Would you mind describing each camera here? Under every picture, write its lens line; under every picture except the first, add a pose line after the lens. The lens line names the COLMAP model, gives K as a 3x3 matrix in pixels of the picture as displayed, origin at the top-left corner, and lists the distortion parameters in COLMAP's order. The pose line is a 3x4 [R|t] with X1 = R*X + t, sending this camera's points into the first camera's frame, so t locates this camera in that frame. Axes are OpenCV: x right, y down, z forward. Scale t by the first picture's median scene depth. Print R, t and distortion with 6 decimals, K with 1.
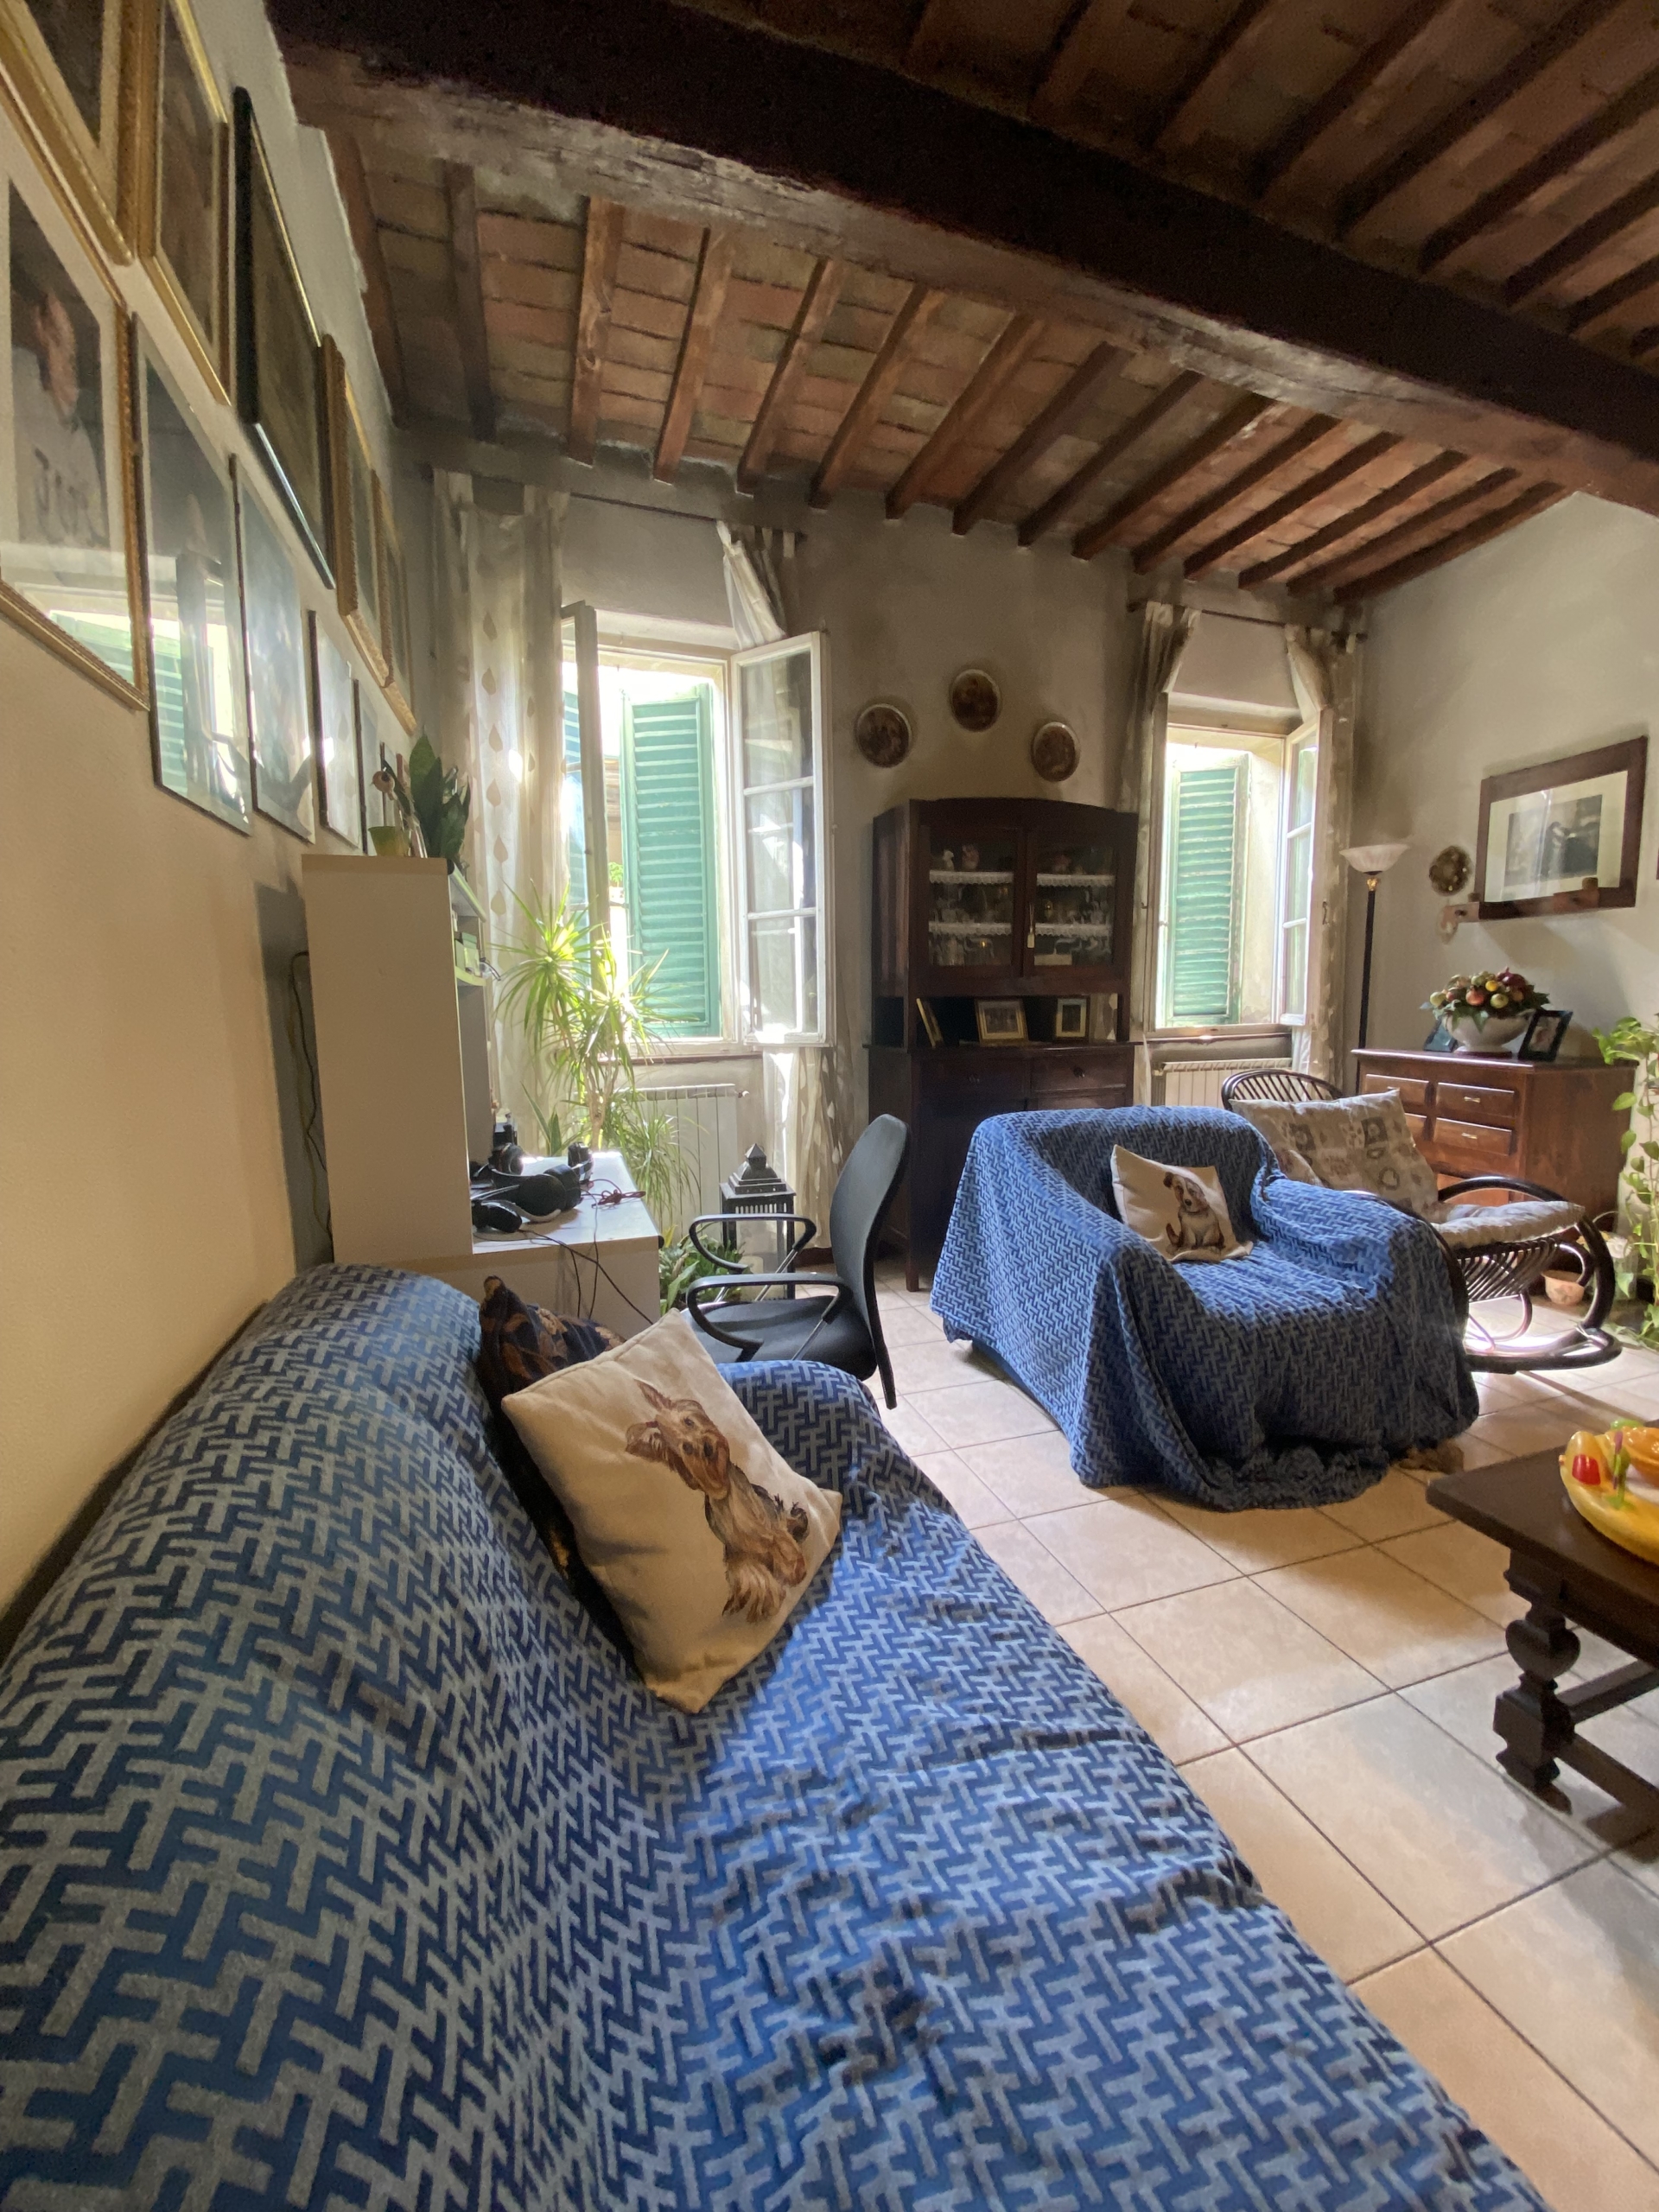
lens RADIAL K [[895.6, 0, 847.0], [0, 895.6, 1106.7], [0, 0, 1]] dist [0.032925, -0.033299]
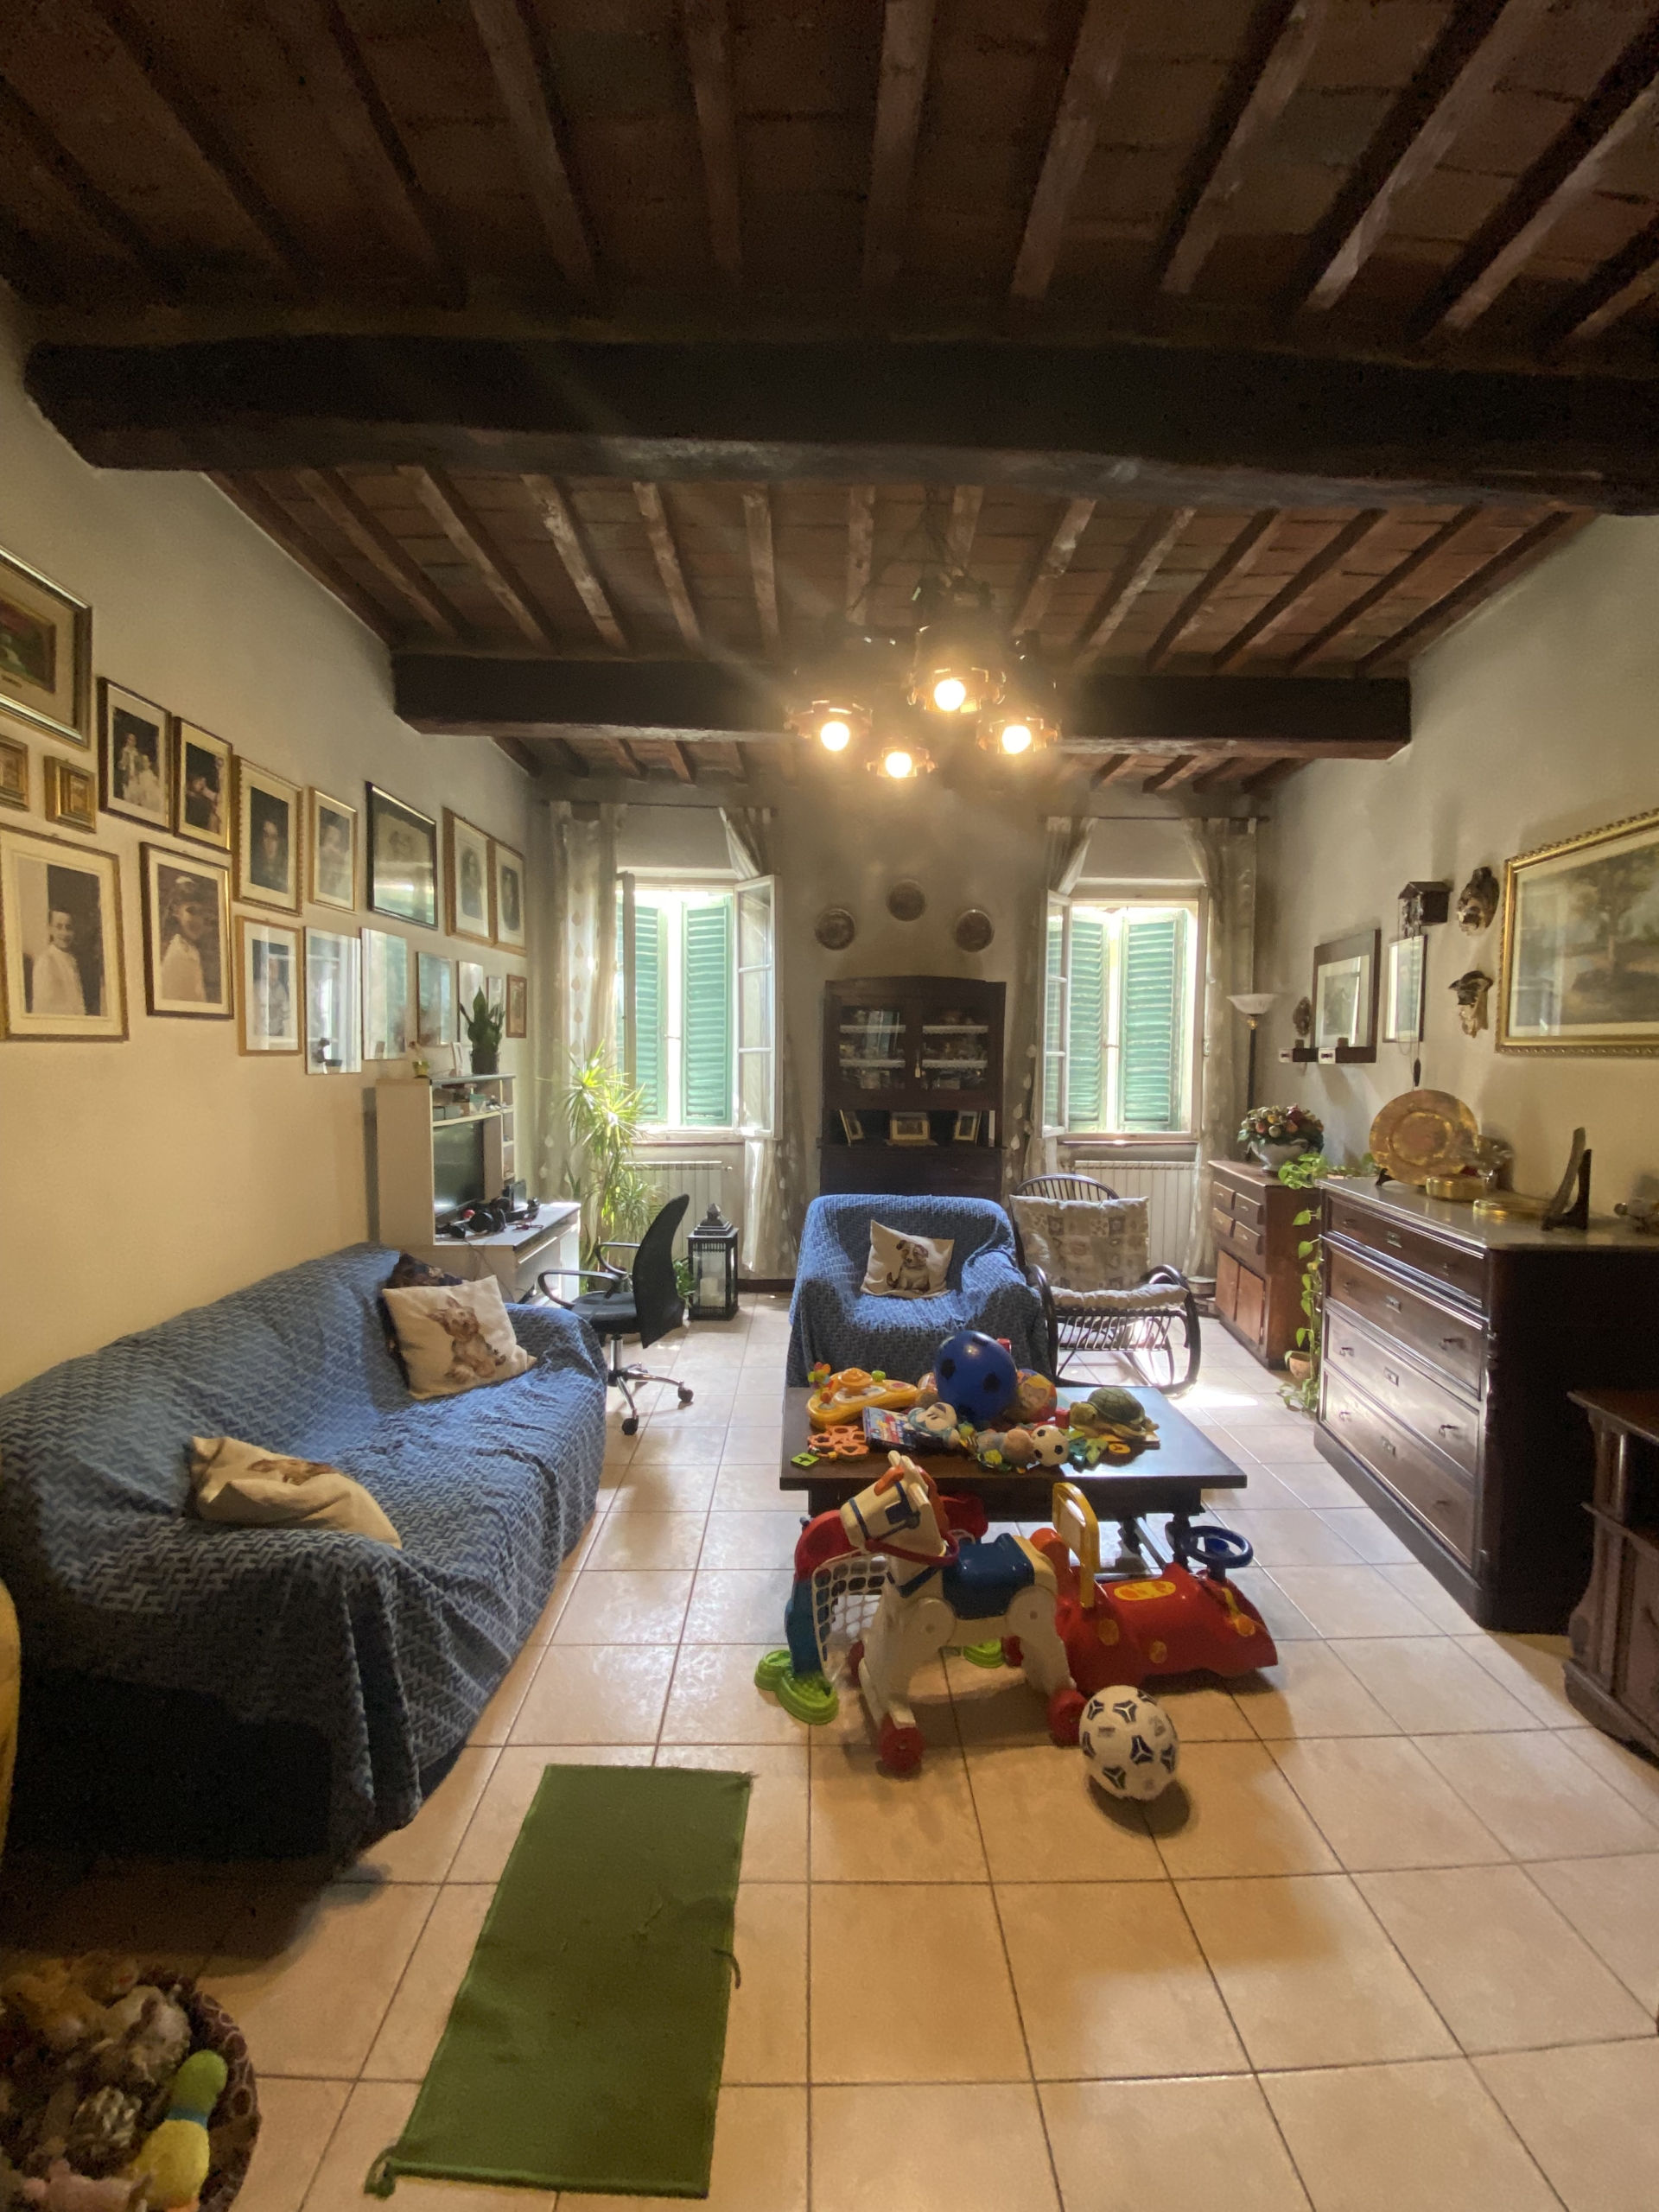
lens RADIAL K [[895.6, 0, 847.0], [0, 895.6, 1106.7], [0, 0, 1]] dist [0.032925, -0.033299]
pose [[0.951606, 0.037674, -0.305004, 0.527427], [-0.056228, 0.997049, -0.052274, -0.050647], [0.302134, 0.066894, 0.950915, -0.368544]]
